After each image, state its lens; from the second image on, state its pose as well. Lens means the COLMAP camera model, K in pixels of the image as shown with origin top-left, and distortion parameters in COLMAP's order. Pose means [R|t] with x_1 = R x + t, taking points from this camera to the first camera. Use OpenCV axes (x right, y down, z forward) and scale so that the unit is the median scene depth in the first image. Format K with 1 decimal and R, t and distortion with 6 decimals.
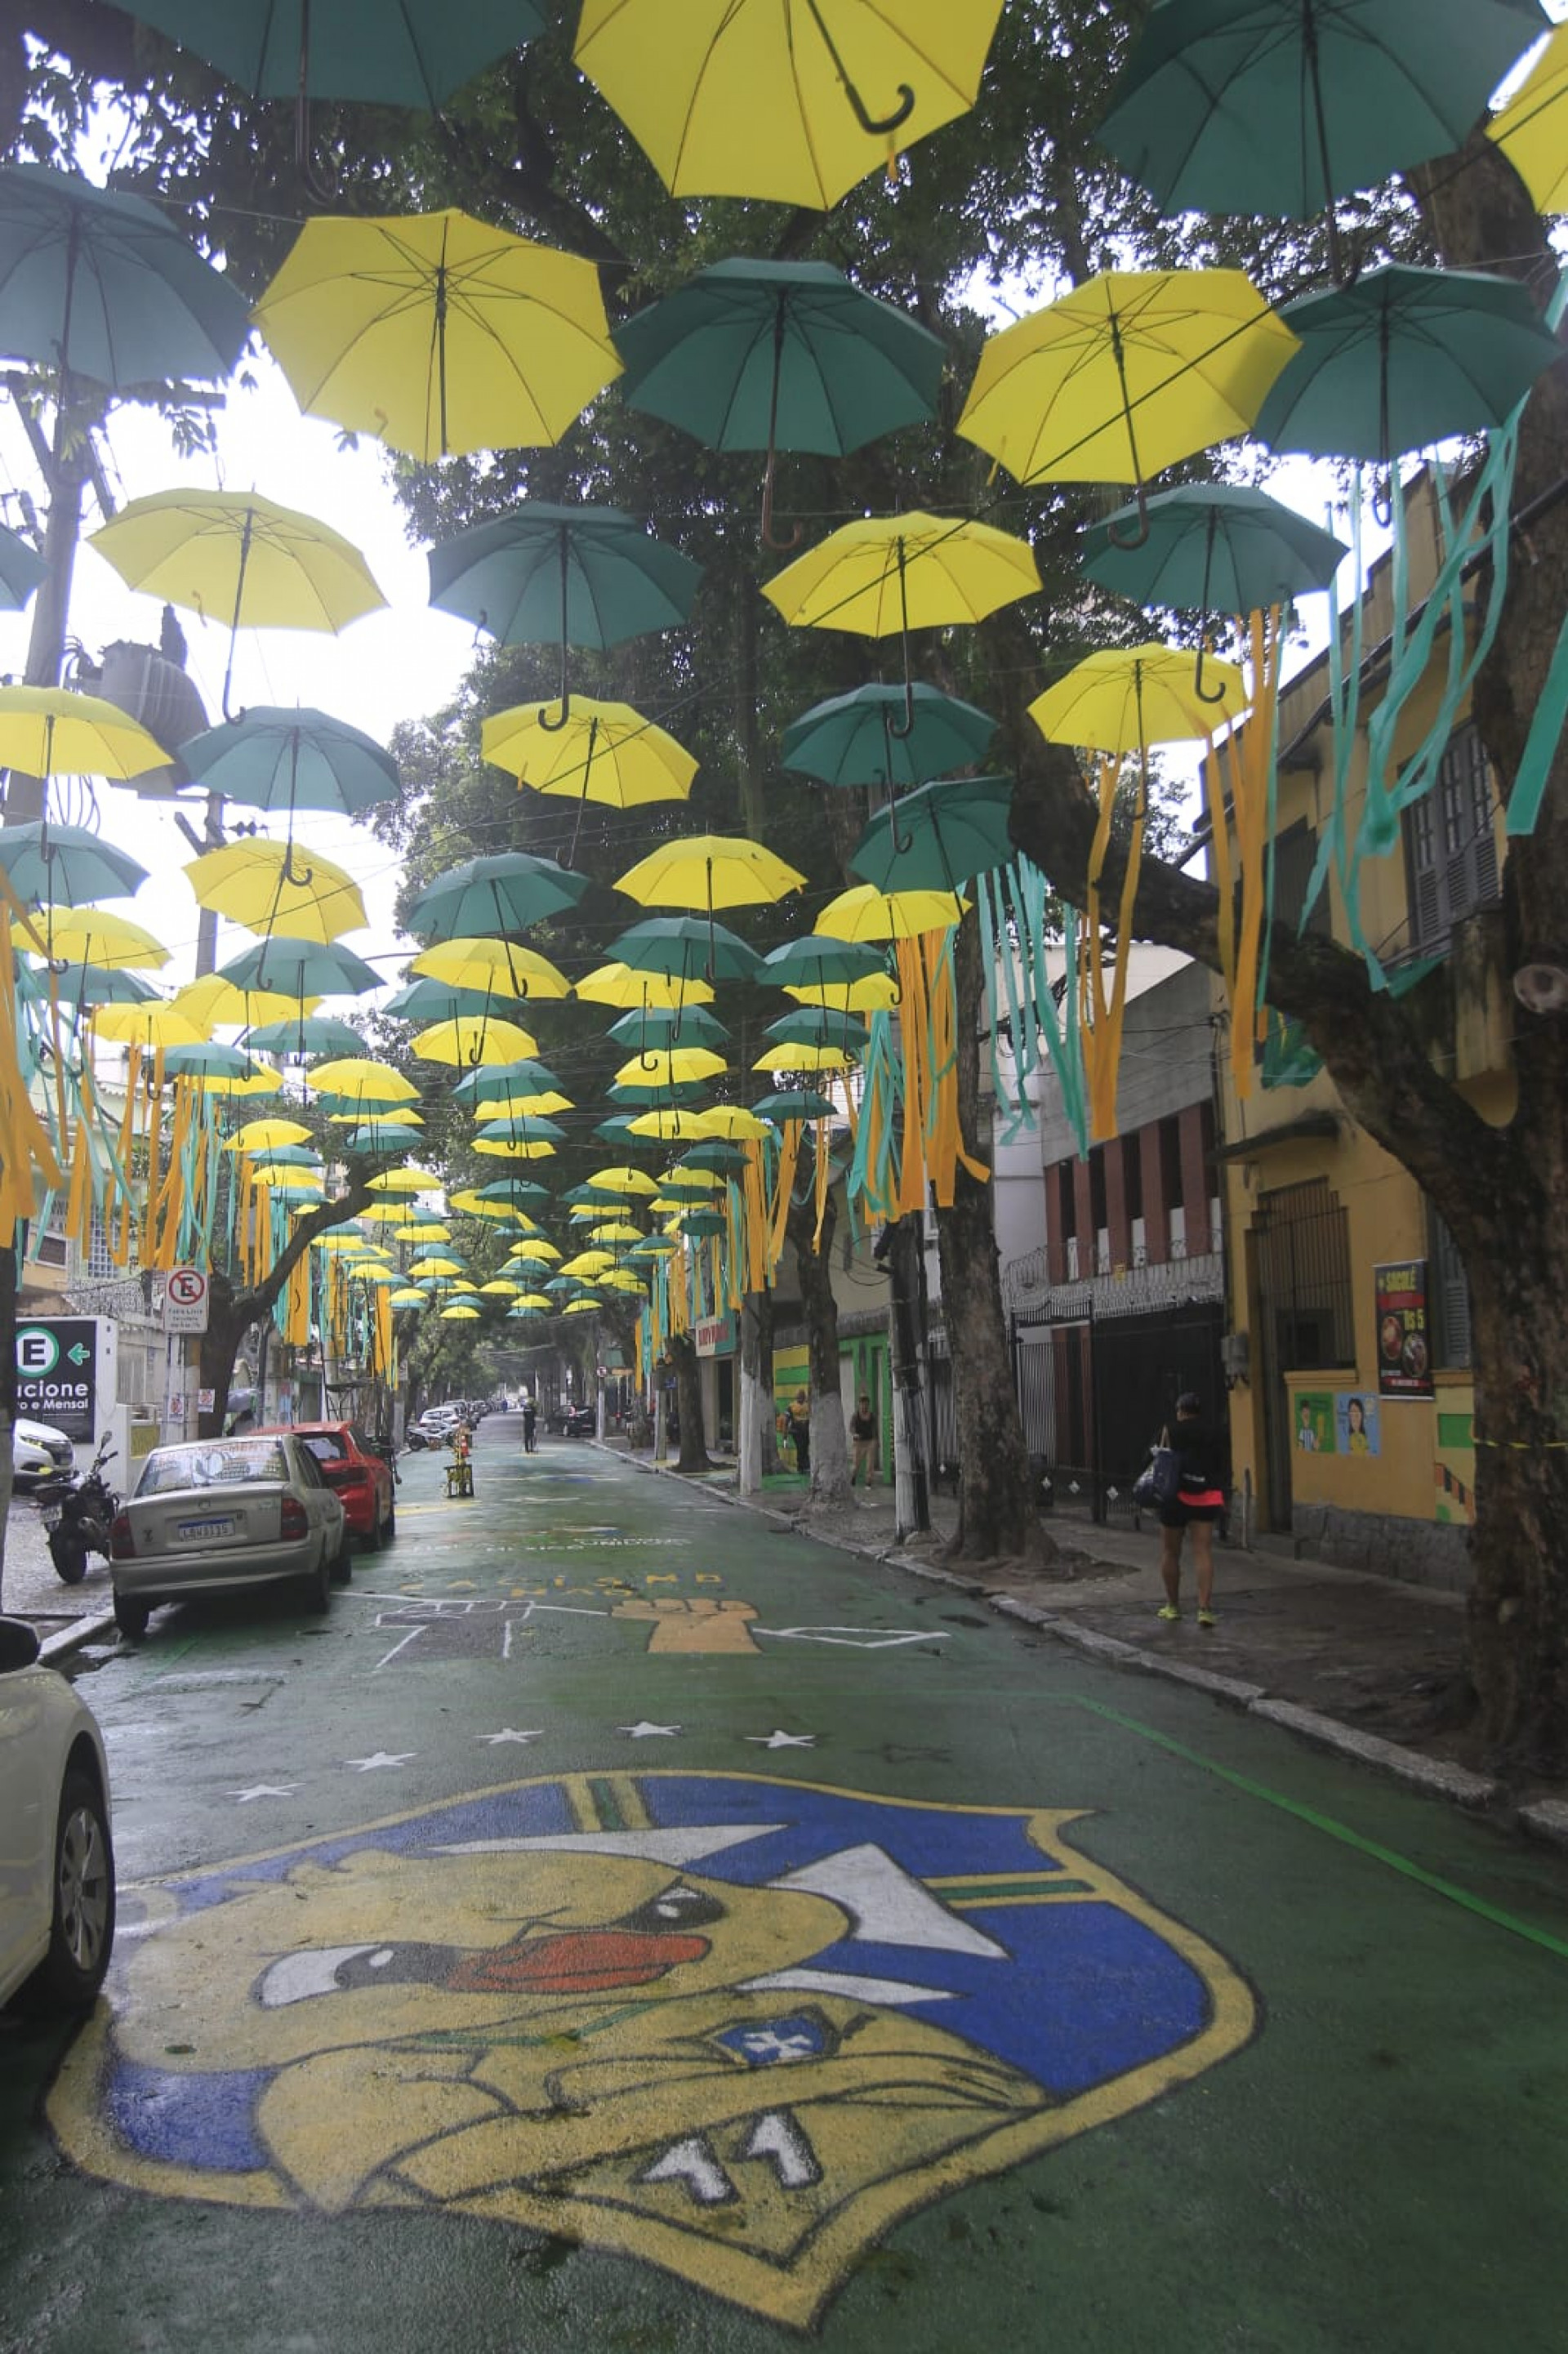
lens RADIAL K [[1759.0, 0, 779.6], [0, 1759.0, 1181.2], [0, 0, 1]] dist [-0.049229, 0.000182]
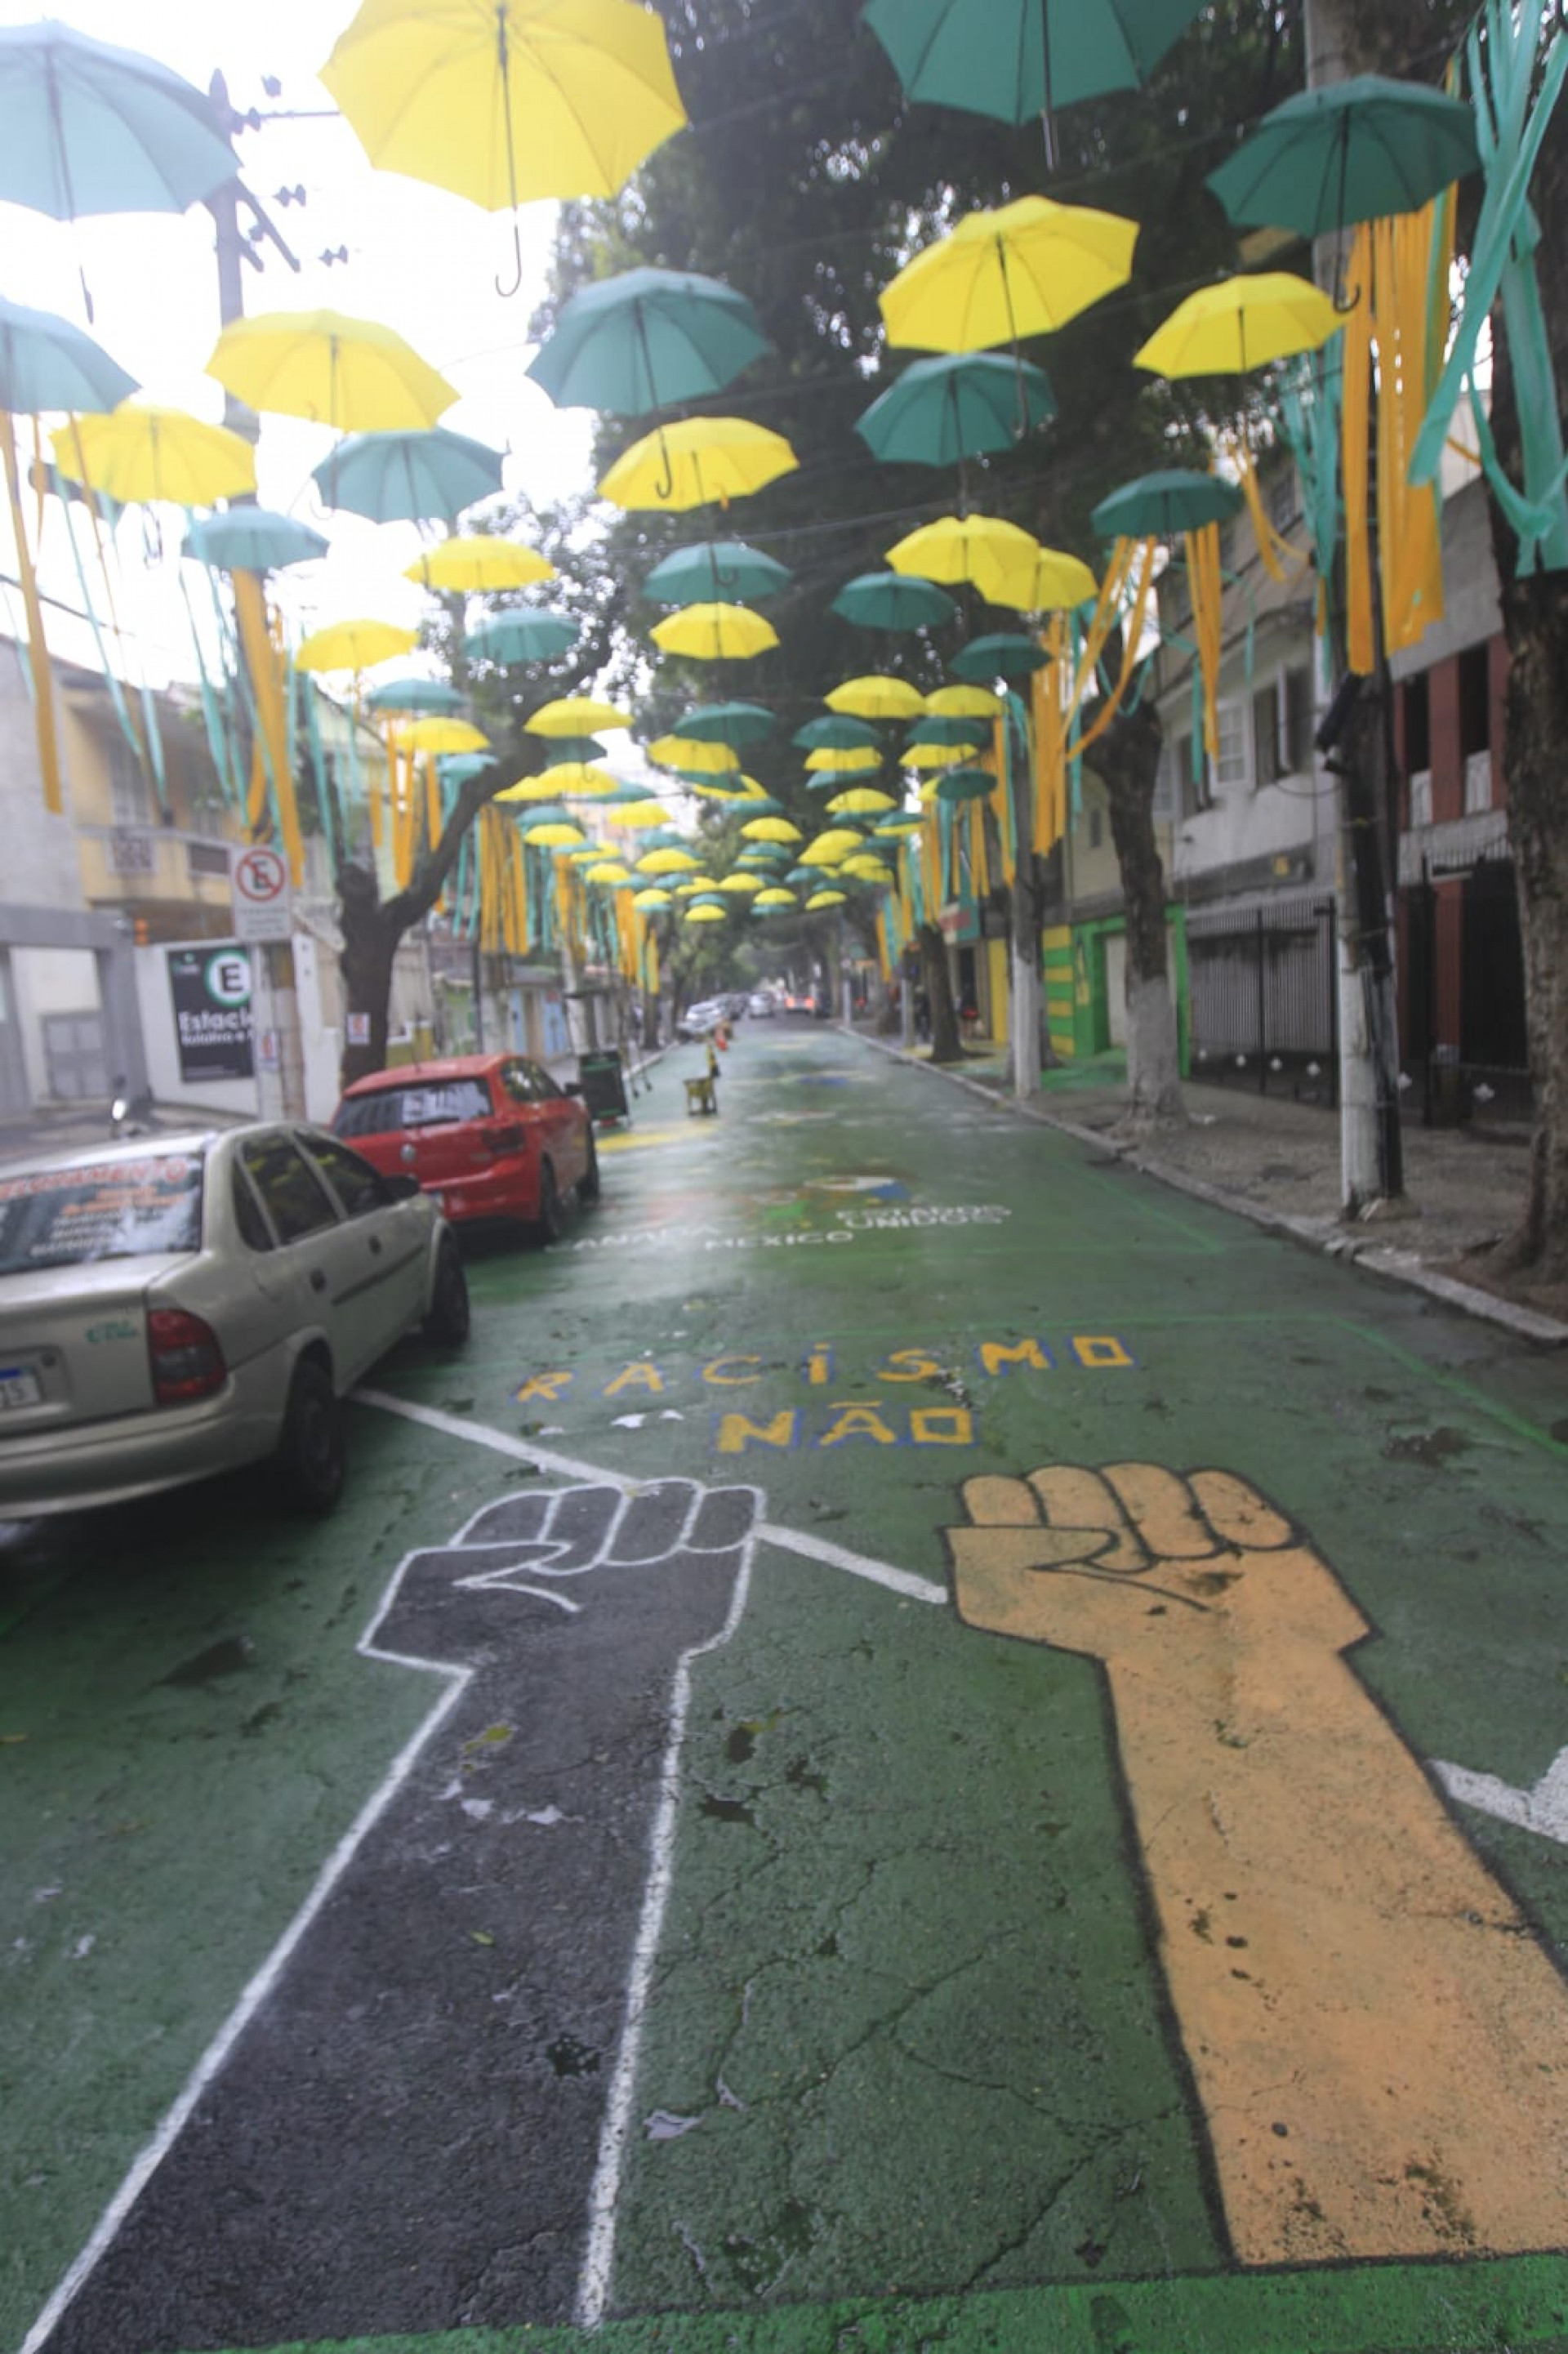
lens RADIAL K [[1388.2, 0, 763.7], [0, 1388.2, 1179.8], [0, 0, 1]] dist [-0.061947, 0.030913]
pose [[0.986481, -0.025932, -0.161809, -0.030412], [0.067166, 0.964634, 0.254891, 0.027691], [0.149476, -0.262314, 0.953335, 0.257371]]
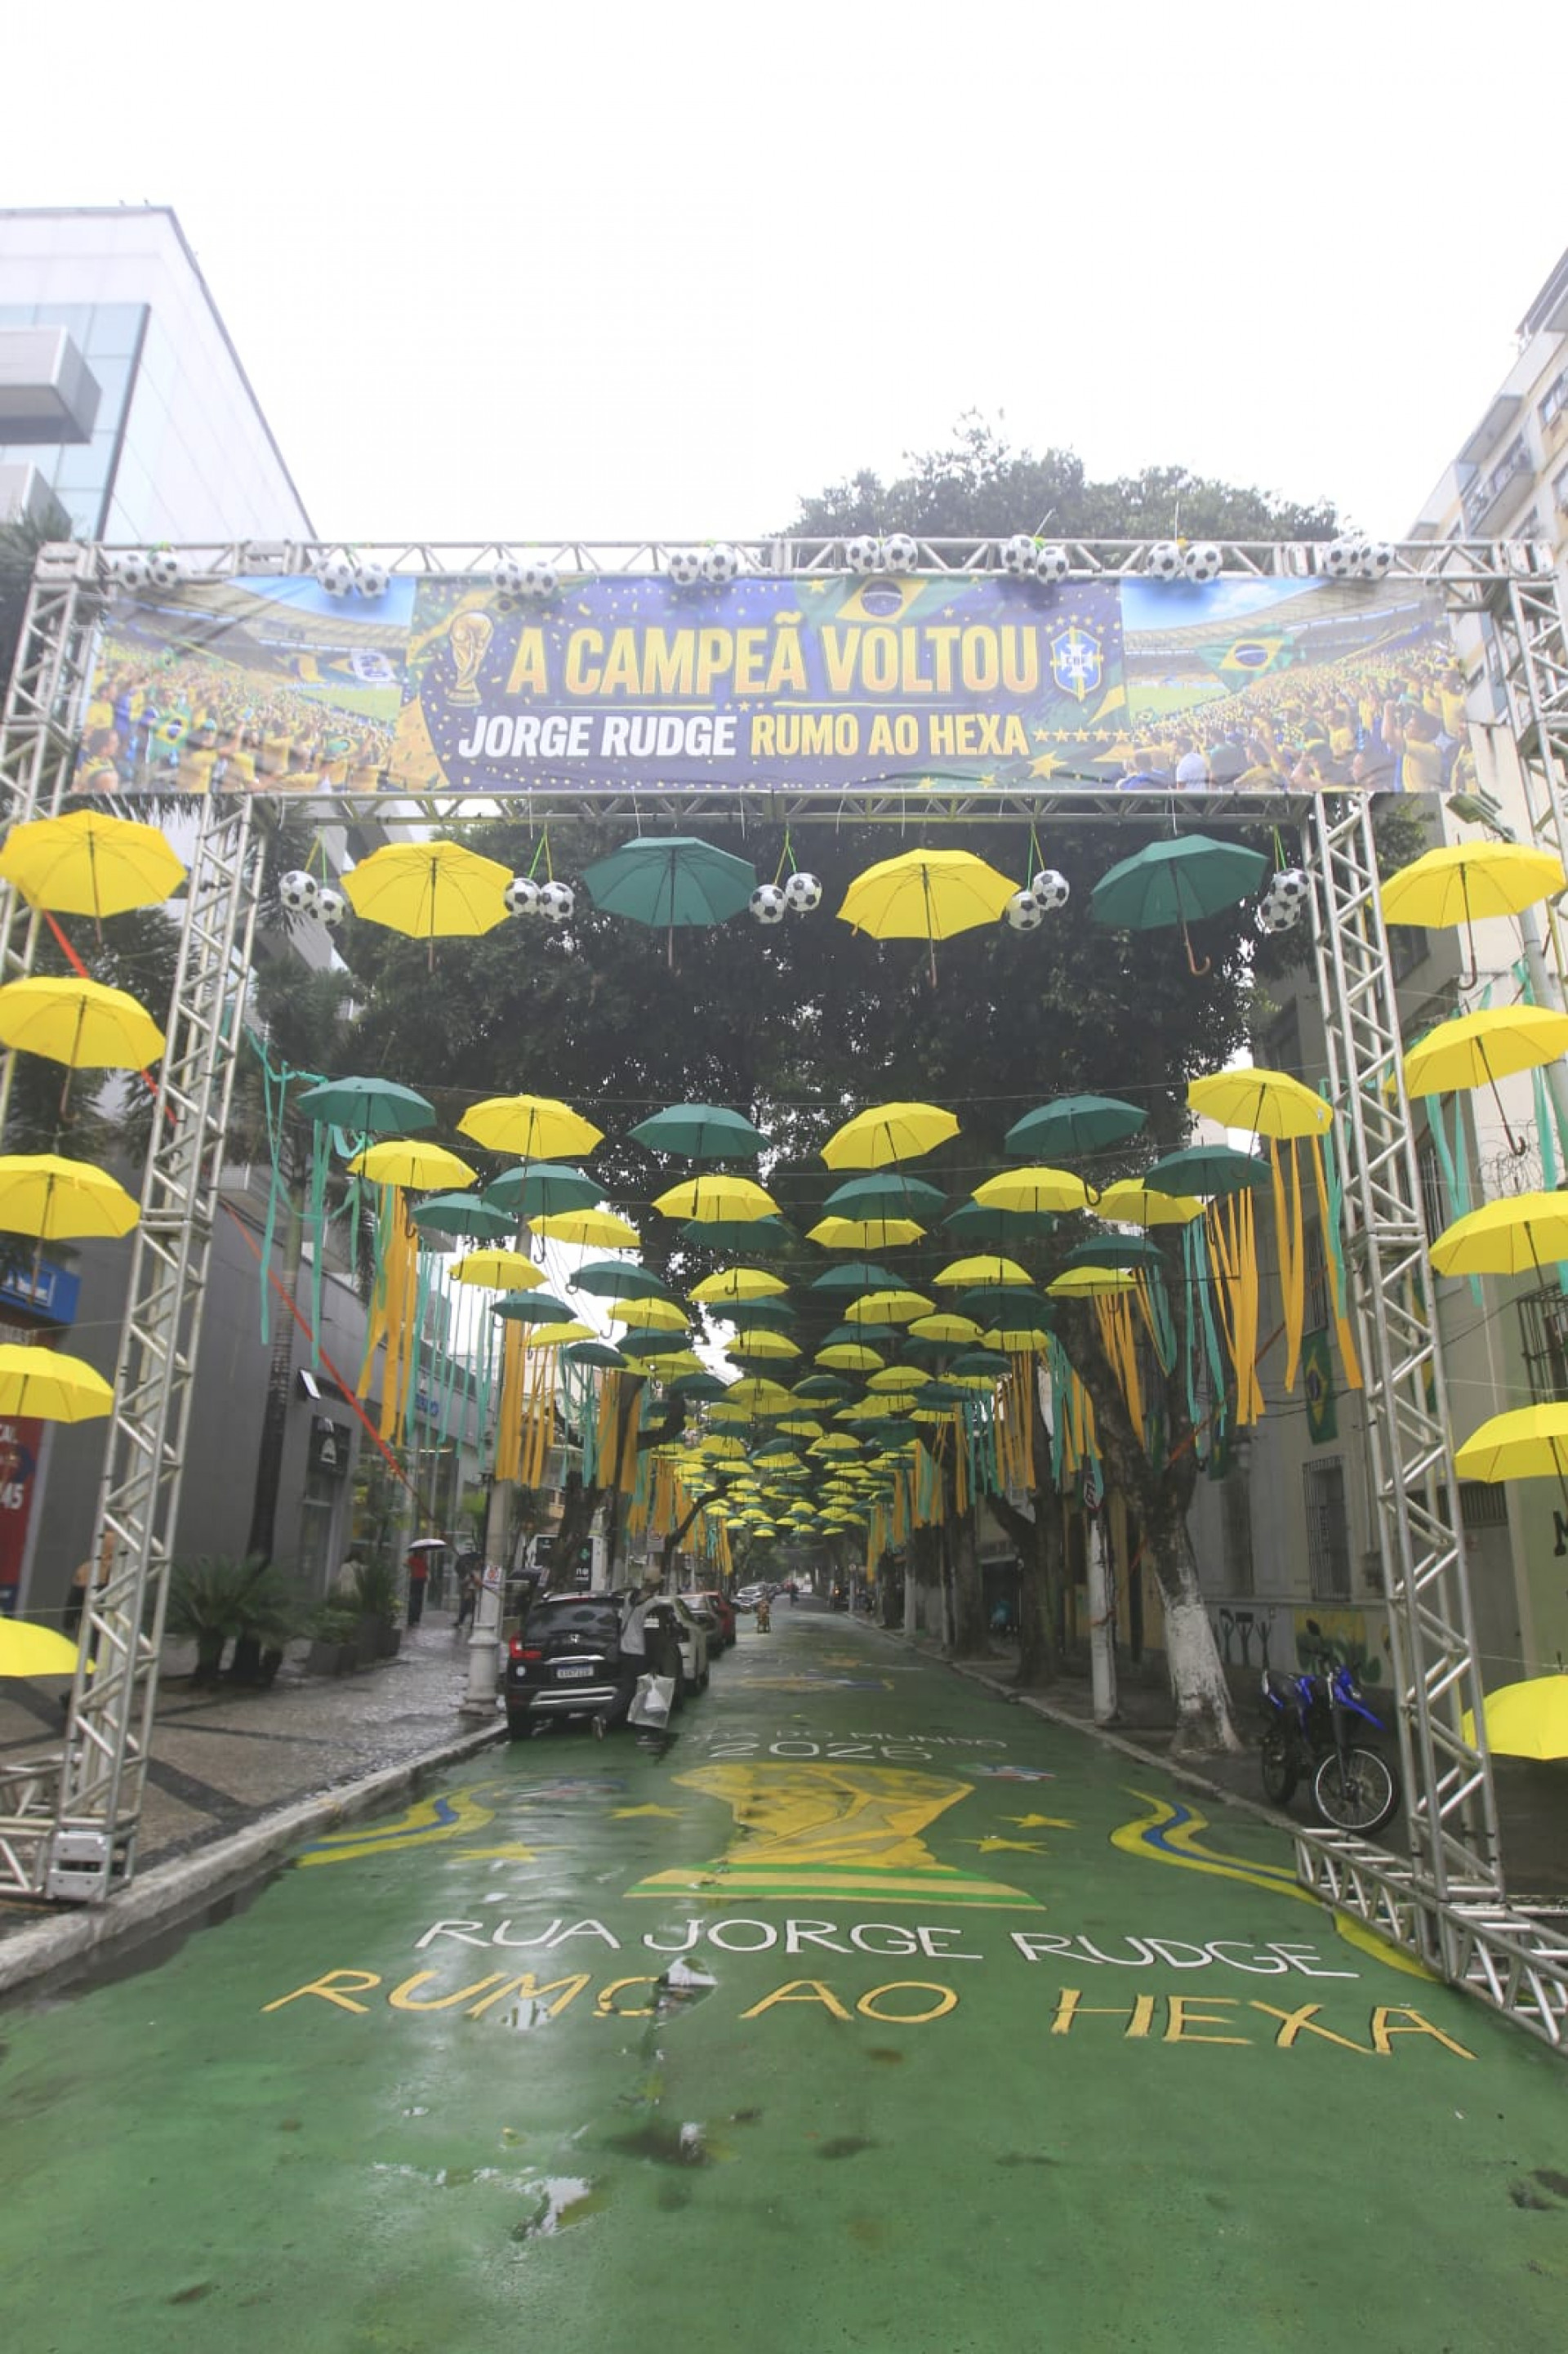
lens RADIAL K [[1388.2, 0, 764.3], [0, 1388.2, 1184.7], [0, 0, 1]] dist [-0.061947, 0.030913]
pose [[0.983744, -0.011300, -0.179219, 0.088507], [-0.017250, 0.987457, -0.156945, -0.064725], [0.178745, 0.157485, 0.971210, -0.503910]]
